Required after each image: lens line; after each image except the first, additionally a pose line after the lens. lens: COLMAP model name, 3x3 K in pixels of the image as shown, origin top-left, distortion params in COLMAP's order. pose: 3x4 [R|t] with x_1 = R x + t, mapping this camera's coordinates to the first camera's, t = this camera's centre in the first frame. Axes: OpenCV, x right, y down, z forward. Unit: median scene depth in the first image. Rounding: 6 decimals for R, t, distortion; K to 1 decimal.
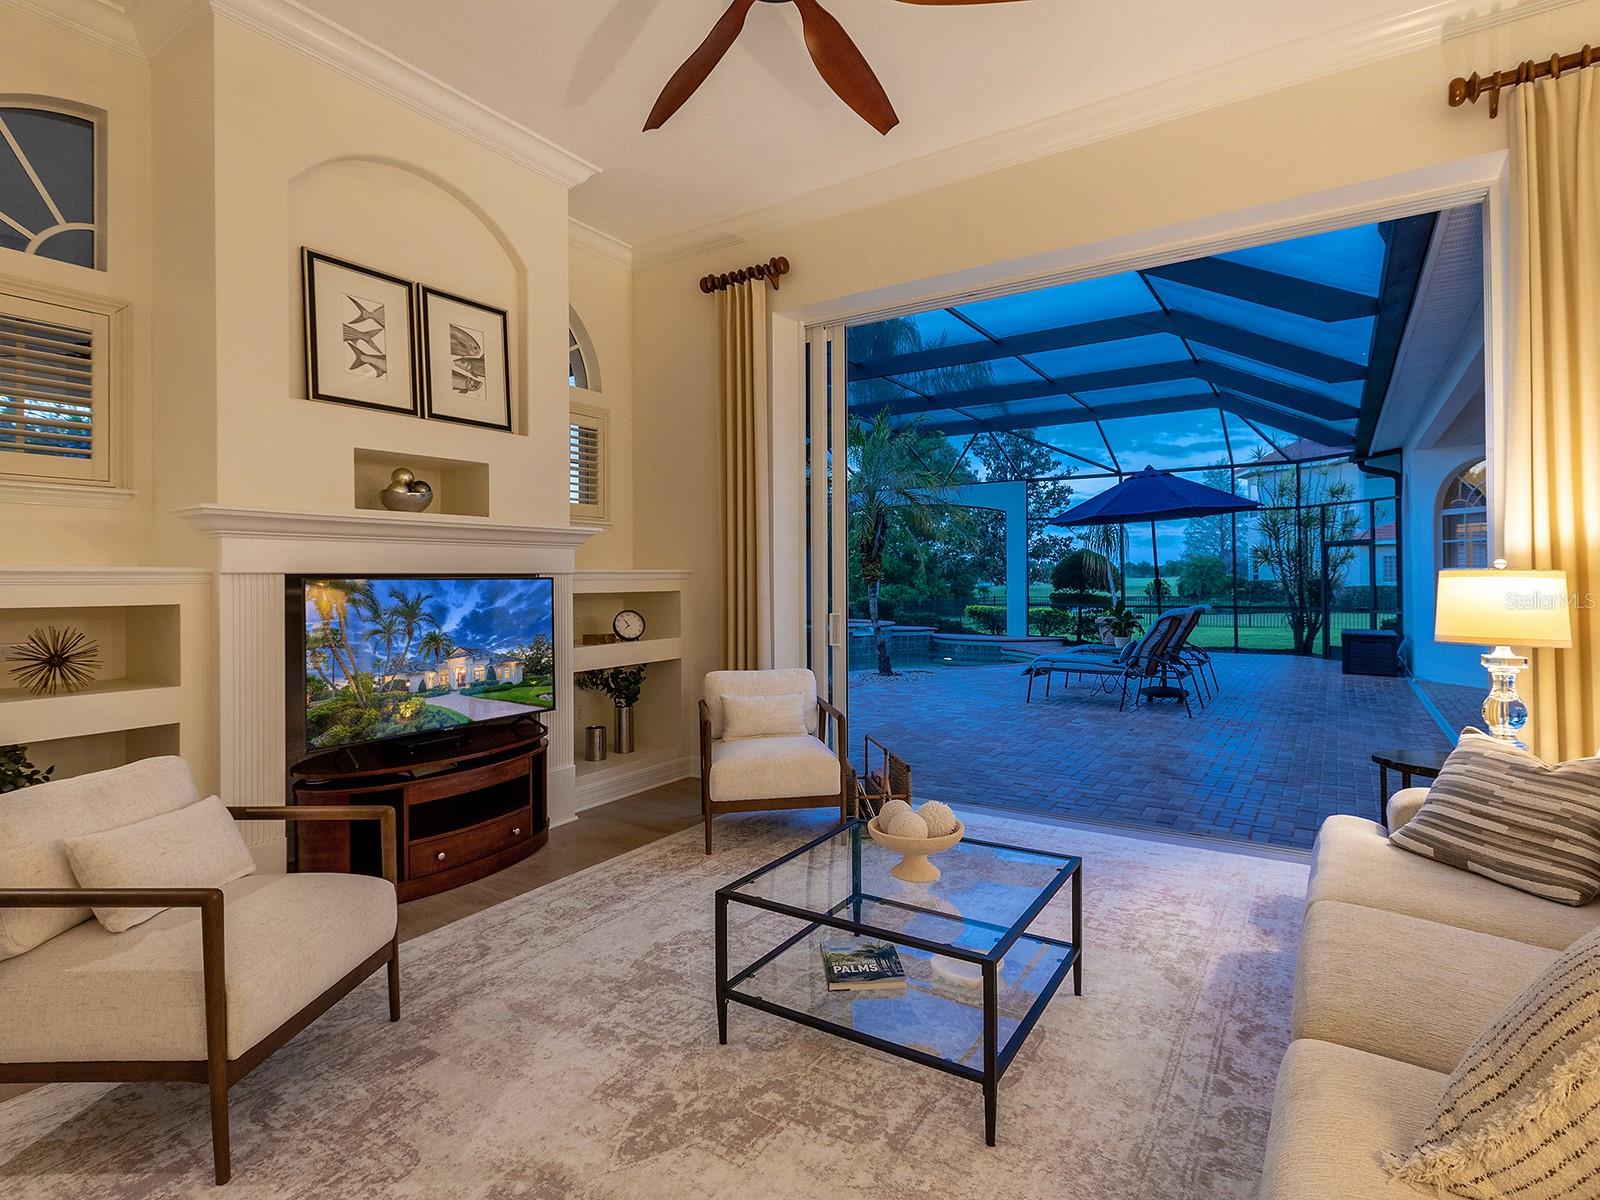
lens RADIAL K [[798.0, 0, 804.6], [0, 798.0, 573.7], [0, 0, 1]] dist [0.008418, 0.000467]
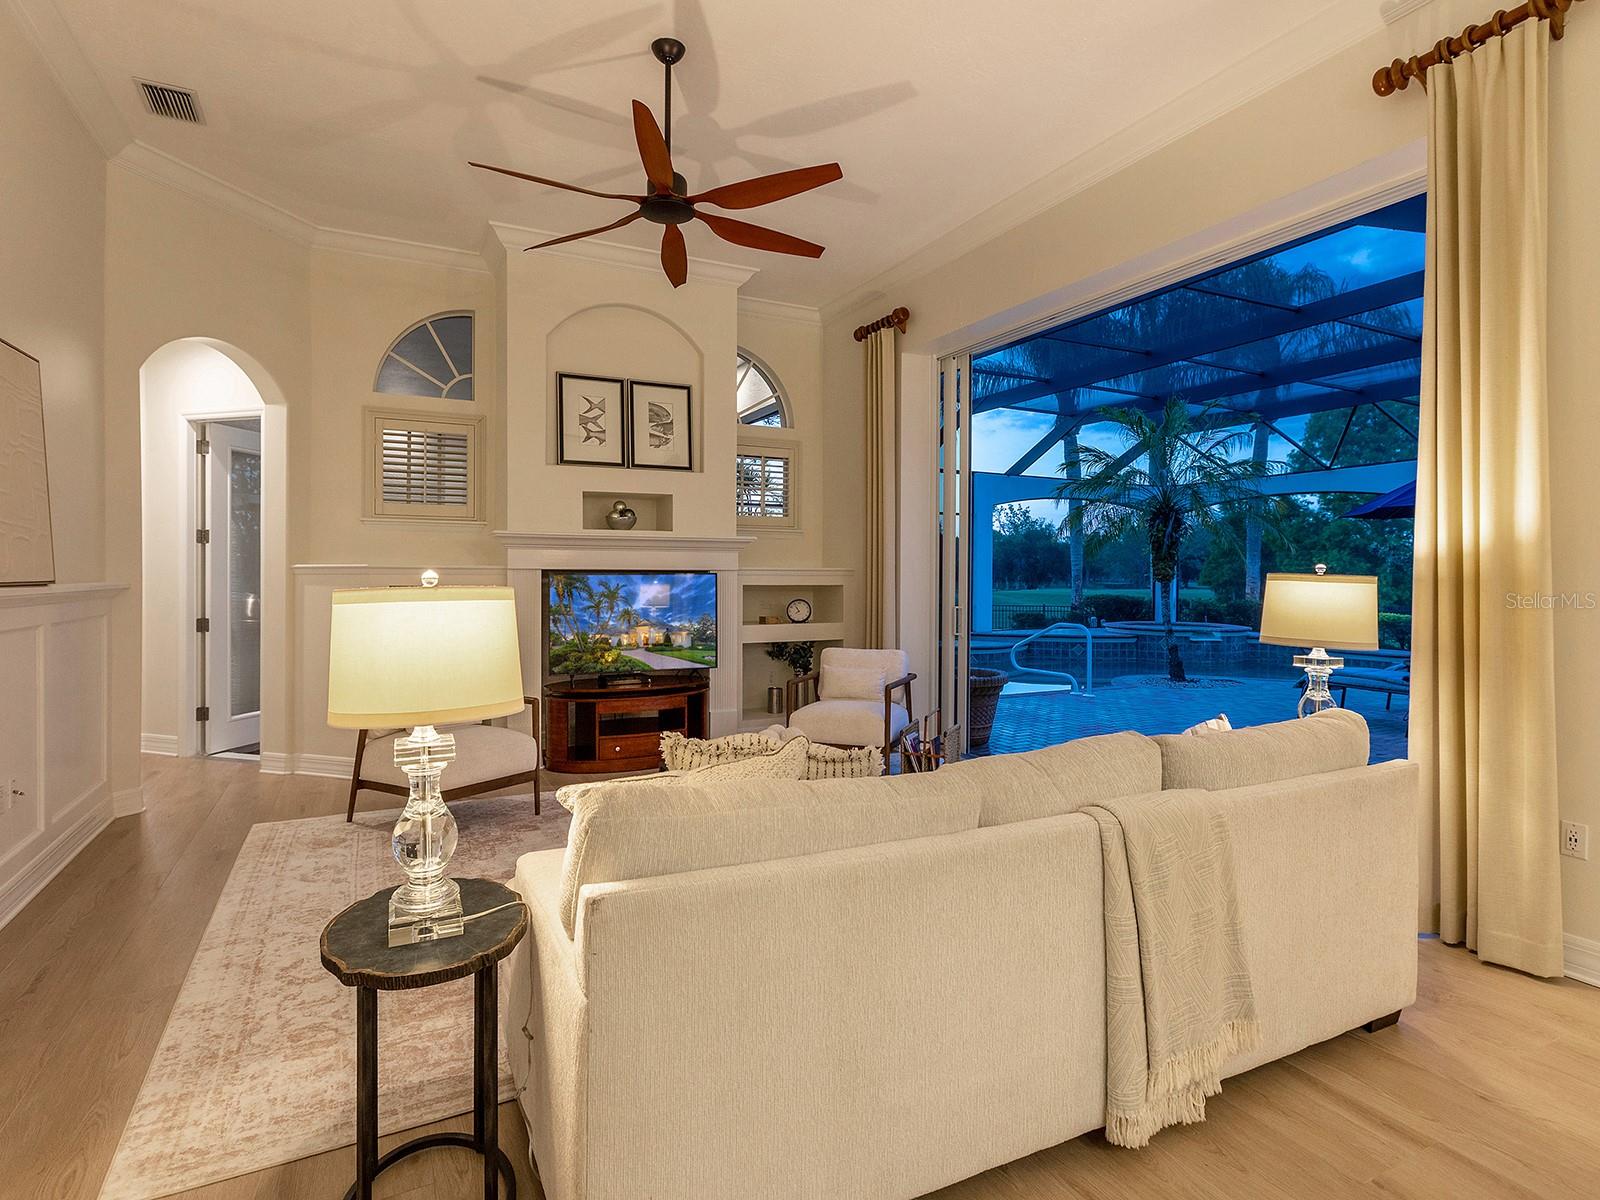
lens RADIAL K [[804.2, 0, 767.4], [0, 804.2, 589.1], [0, 0, 1]] dist [-0.000398, 0.000334]
pose [[0.857068, 0.018819, -0.514859, 0.549348], [-0.006507, 0.999648, 0.025706, -0.005625], [0.515162, -0.018682, 0.856889, -0.181975]]
